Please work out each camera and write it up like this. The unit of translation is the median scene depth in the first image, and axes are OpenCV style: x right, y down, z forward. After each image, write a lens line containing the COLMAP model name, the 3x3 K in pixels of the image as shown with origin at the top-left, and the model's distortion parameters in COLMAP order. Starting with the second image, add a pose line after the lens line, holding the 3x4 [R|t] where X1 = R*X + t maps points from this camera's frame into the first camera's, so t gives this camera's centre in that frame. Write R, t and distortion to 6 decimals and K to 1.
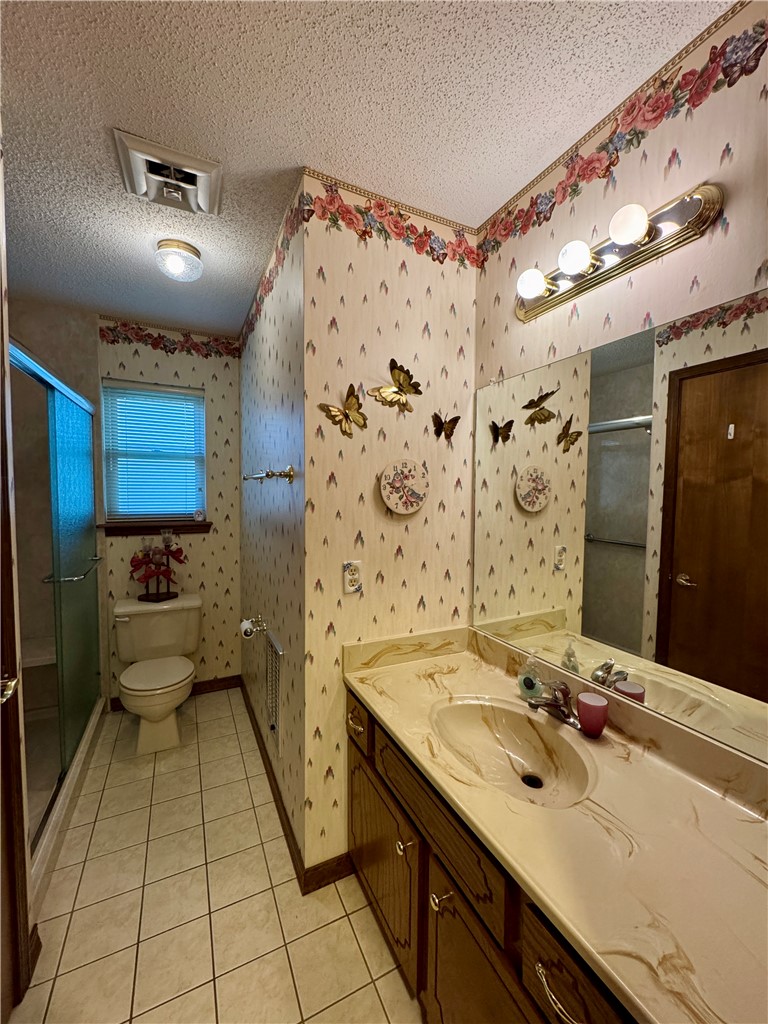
lens RADIAL K [[408.2, 0, 383.9], [0, 408.2, 511.3], [0, 0, 1]] dist [-0.006062, 0.001461]
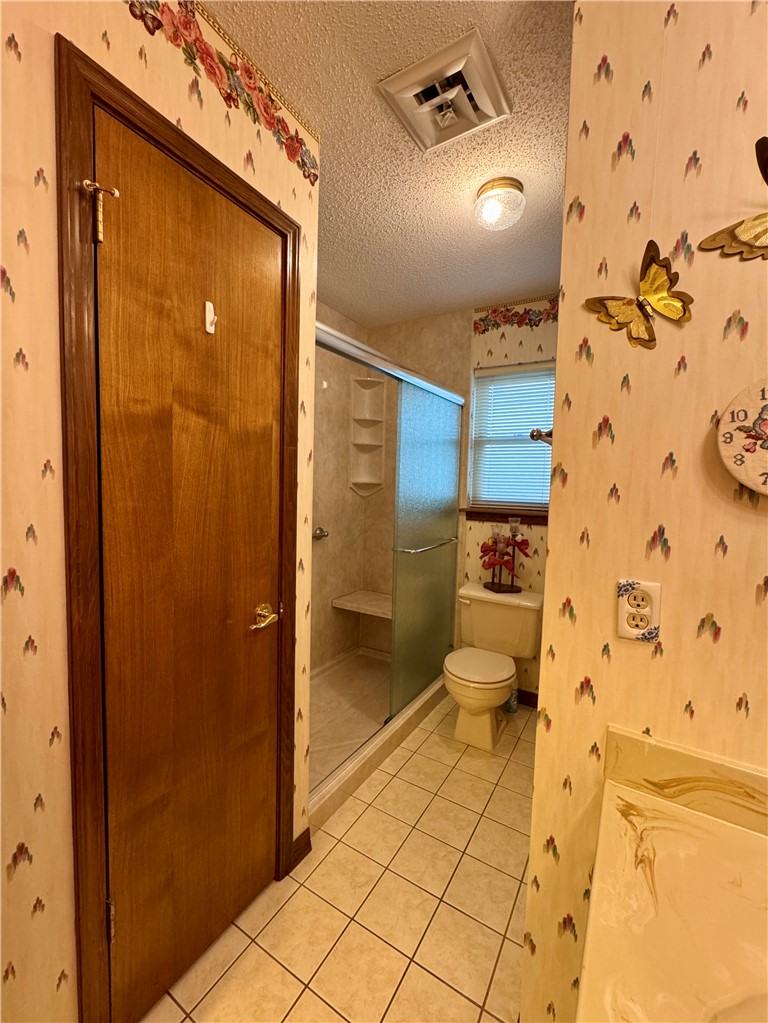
lens RADIAL K [[417.3, 0, 385.9], [0, 417.3, 511.4], [0, 0, 1]] dist [-0.003985, 0.000405]
pose [[0.537848, 0.060110, -0.840896, 0.162812], [-0.065419, 0.997423, 0.029456, 0.030616], [0.840500, 0.039168, 0.540394, 0.349150]]
